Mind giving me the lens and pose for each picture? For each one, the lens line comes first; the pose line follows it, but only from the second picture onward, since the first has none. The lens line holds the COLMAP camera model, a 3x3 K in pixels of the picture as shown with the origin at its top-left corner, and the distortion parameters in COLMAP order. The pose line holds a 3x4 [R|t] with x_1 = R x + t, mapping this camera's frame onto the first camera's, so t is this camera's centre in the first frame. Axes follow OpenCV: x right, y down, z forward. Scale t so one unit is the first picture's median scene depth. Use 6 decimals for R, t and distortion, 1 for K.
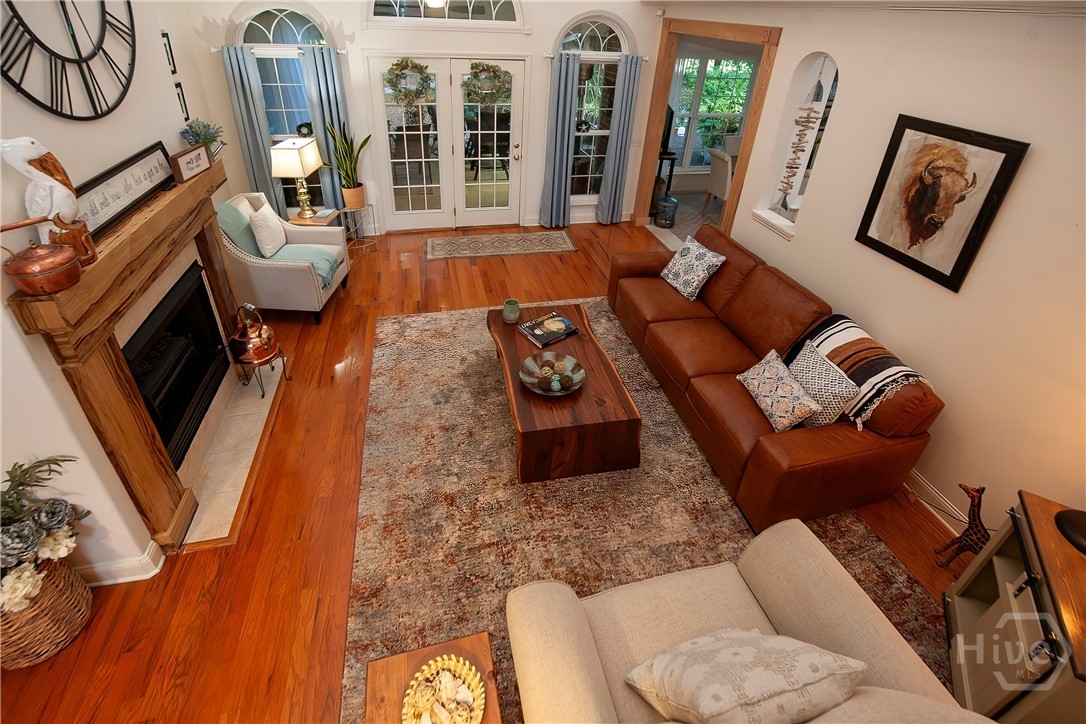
lens RADIAL K [[472.3, 0, 527.4], [0, 472.3, 242.5], [0, 0, 1]] dist [-0.016221, -0.000053]
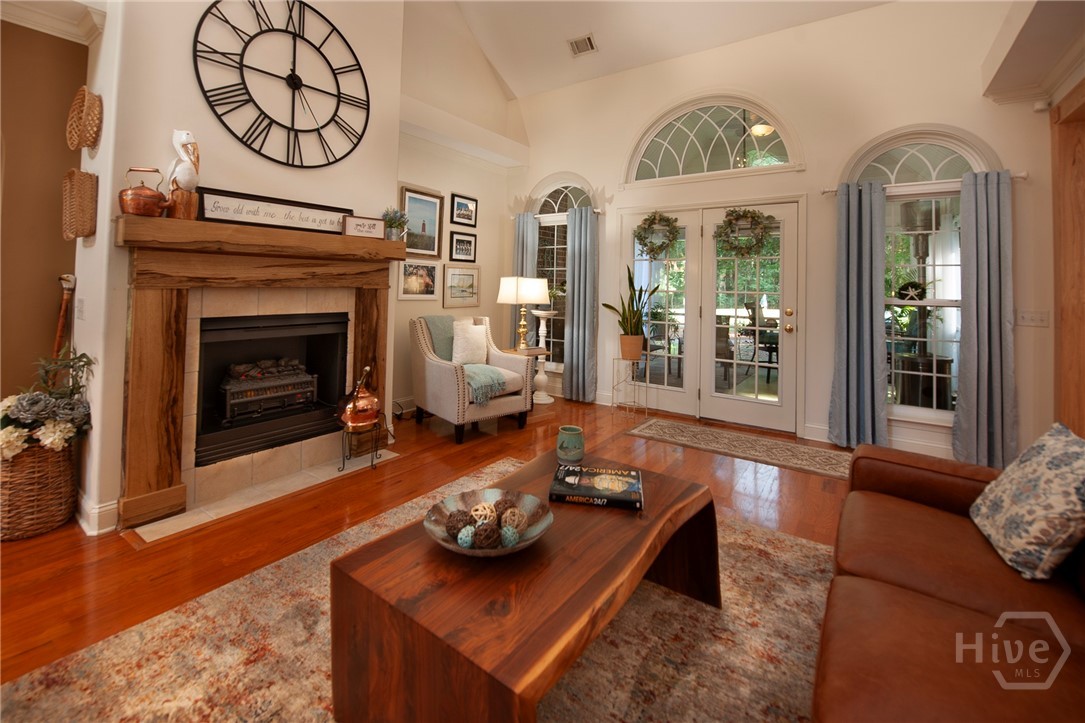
lens RADIAL K [[453.9, 0, 553.6], [0, 453.9, 274.7], [0, 0, 1]] dist [0.000864, -0.005597]
pose [[0.686401, -0.043533, -0.725919, 0.302694], [-0.310502, 0.885100, -0.346678, 0.123829], [0.657603, 0.463360, 0.594016, 0.407881]]
